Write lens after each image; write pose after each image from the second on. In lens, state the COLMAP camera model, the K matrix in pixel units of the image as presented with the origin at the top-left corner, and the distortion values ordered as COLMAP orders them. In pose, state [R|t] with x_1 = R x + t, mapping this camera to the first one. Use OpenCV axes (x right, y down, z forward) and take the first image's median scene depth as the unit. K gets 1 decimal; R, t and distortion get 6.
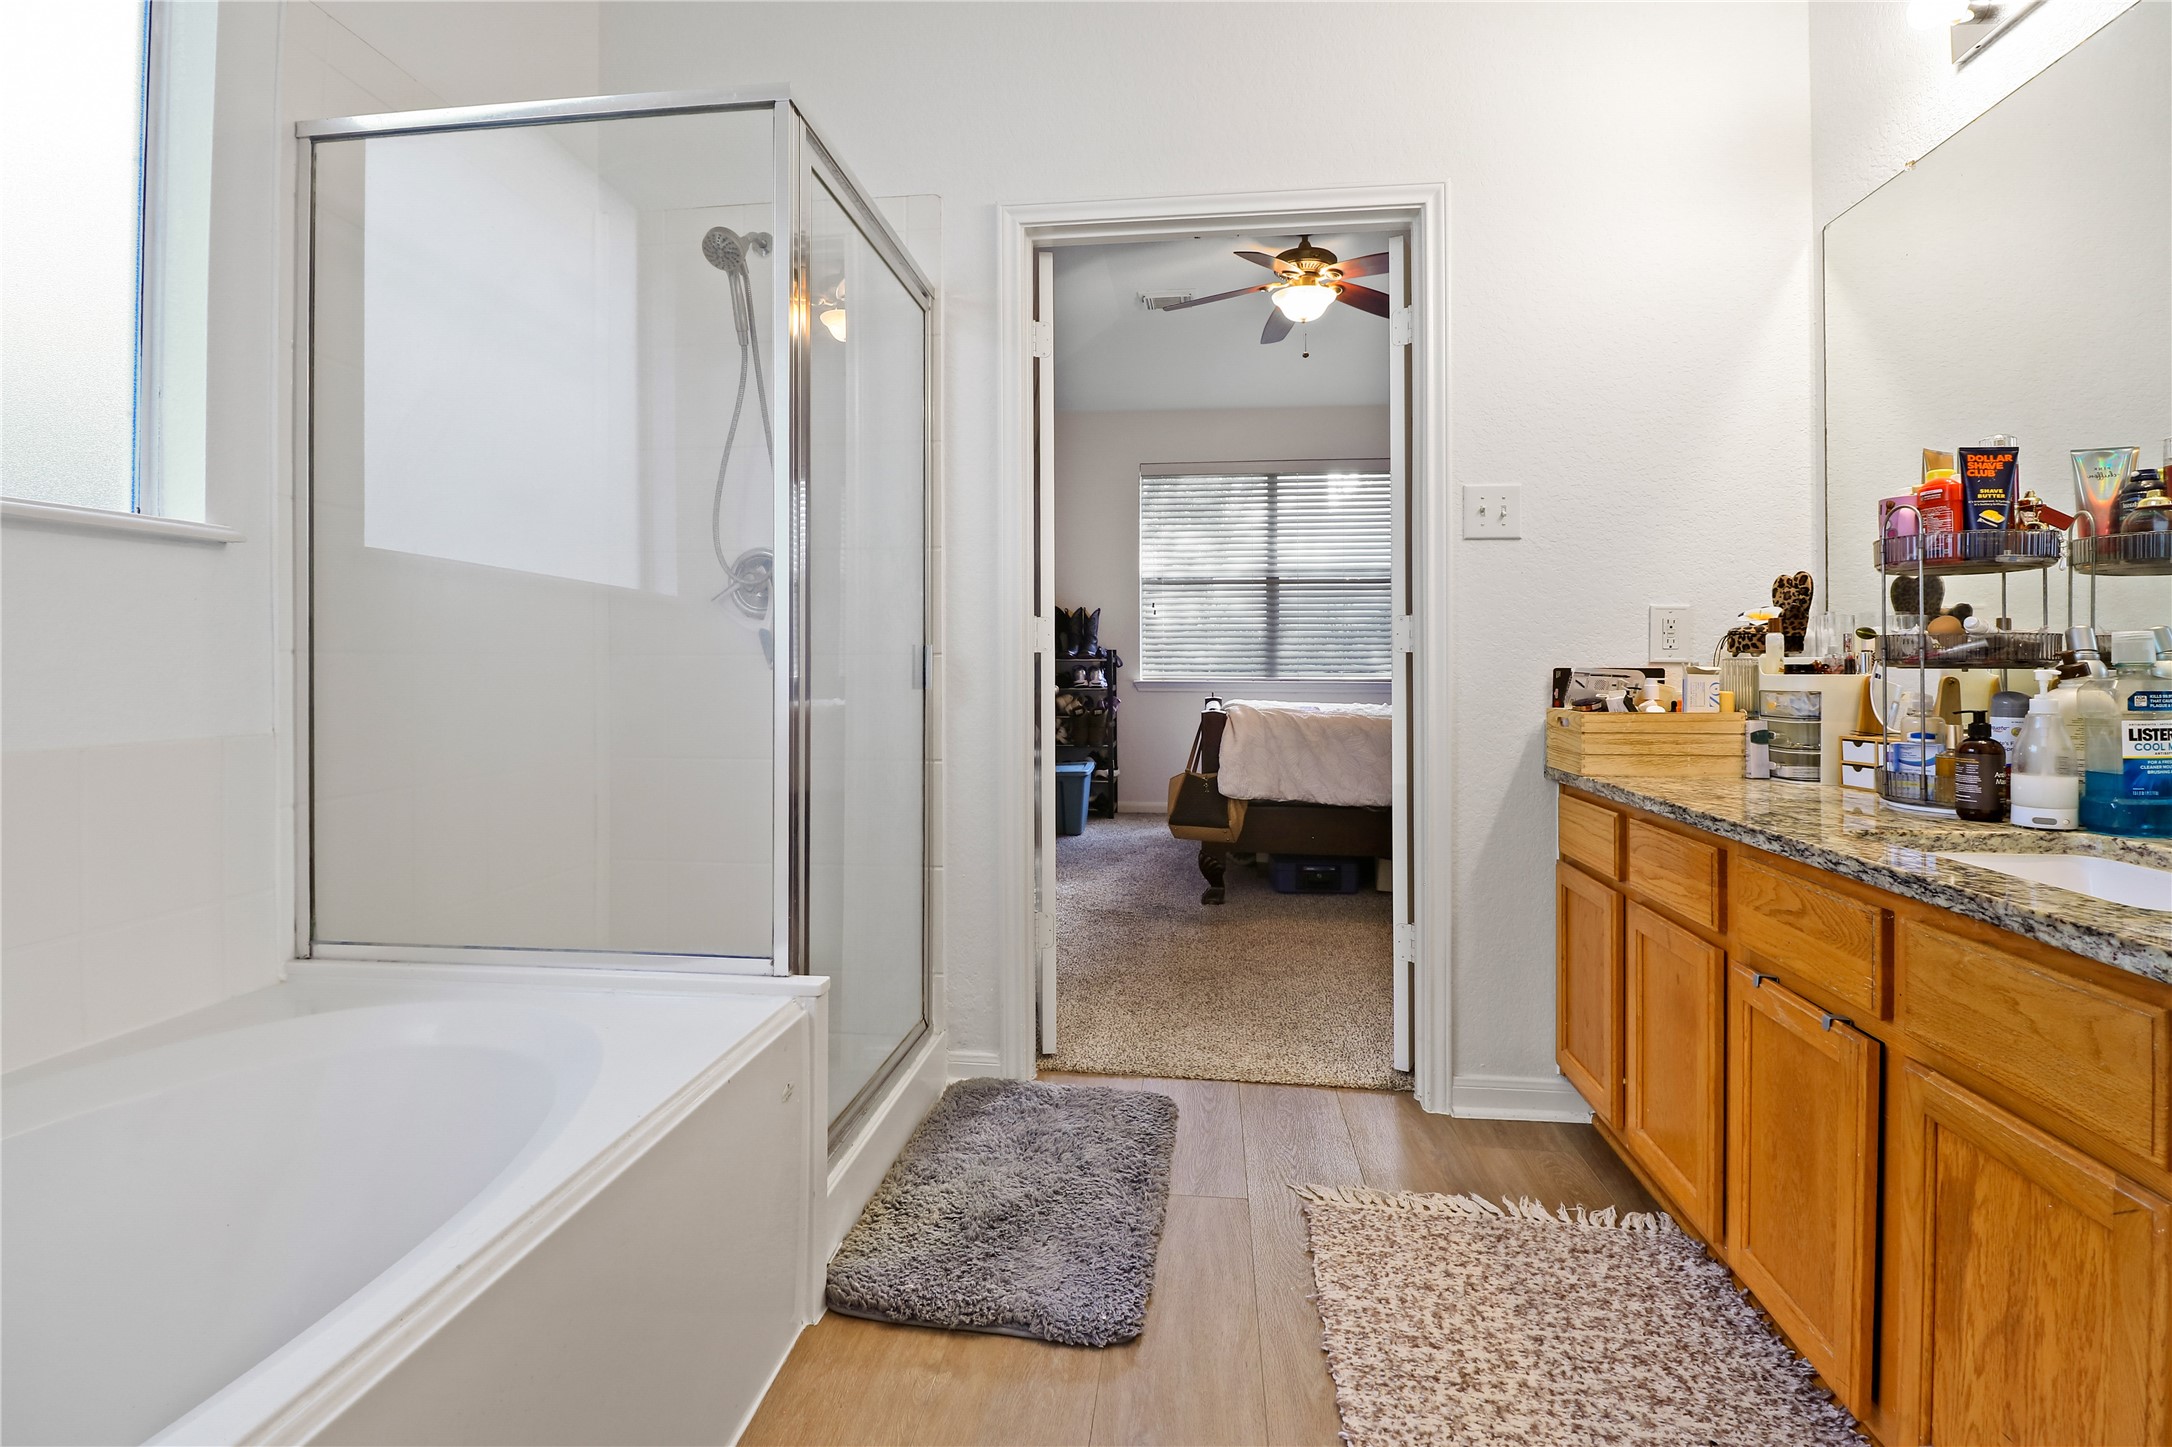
lens RADIAL K [[1026.5, 0, 1077.2], [0, 1026.5, 666.1], [0, 0, 1]] dist [-0.005725, -0.007643]
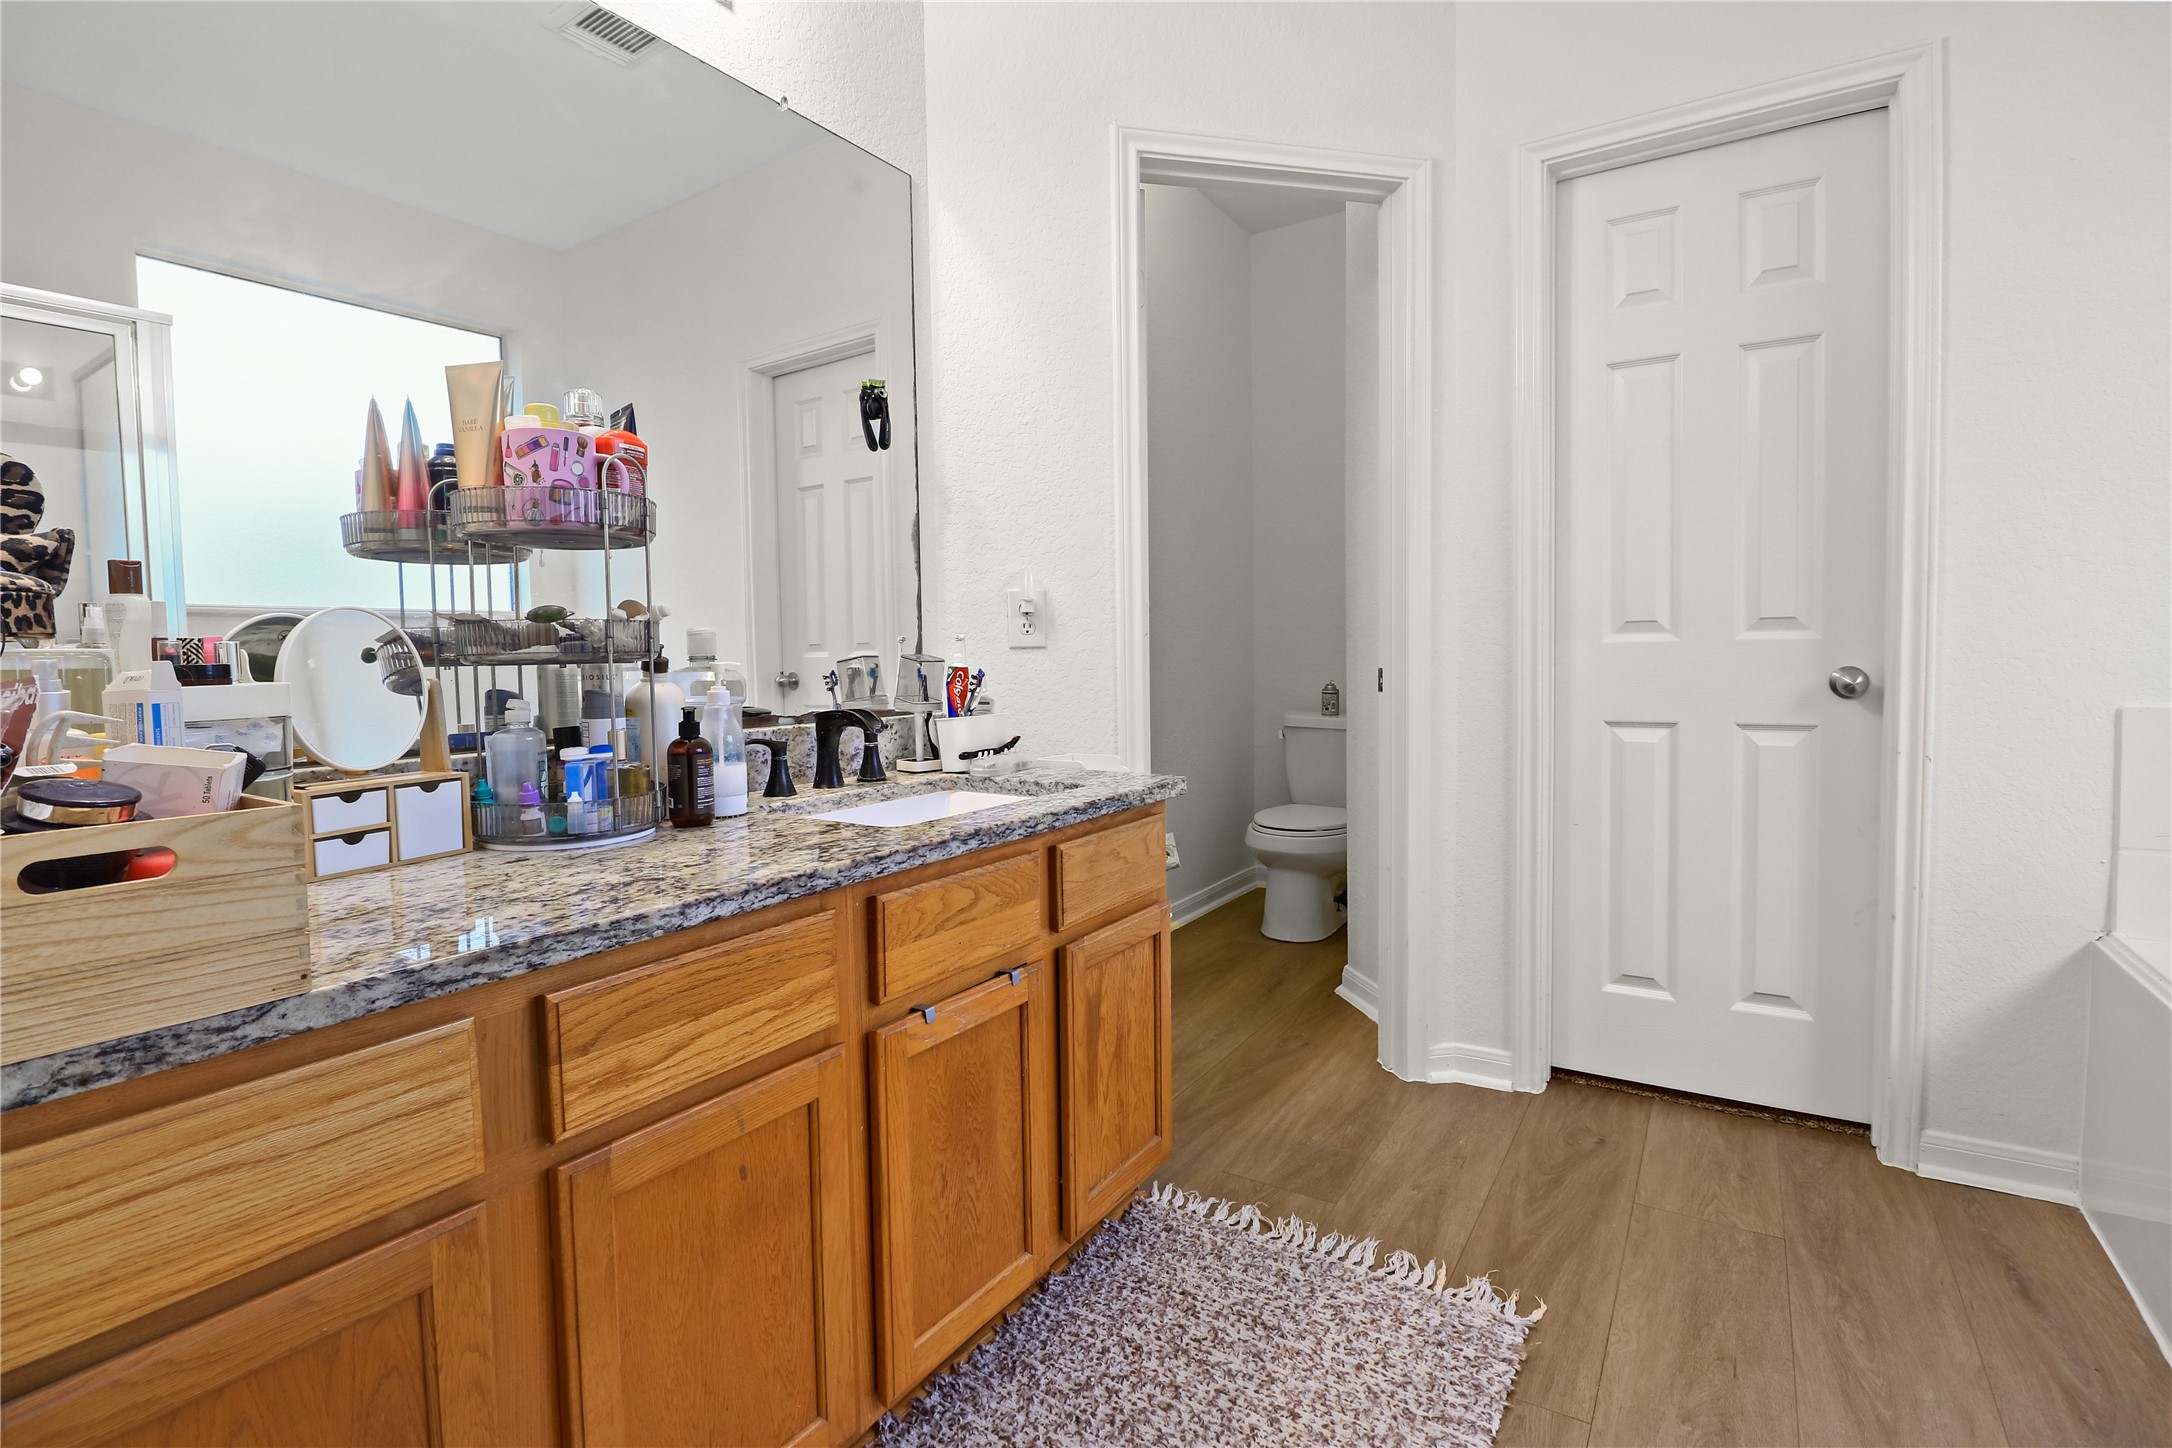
lens RADIAL K [[1026.5, 0, 1087.6], [0, 1026.5, 713.4], [0, 0, 1]] dist [-0.005725, -0.007643]
pose [[-0.903339, -0.012342, 0.428750, 0.194540], [0.015293, 0.998024, 0.060952, -0.002153], [-0.428655, 0.061617, -0.901365, 1.979621]]
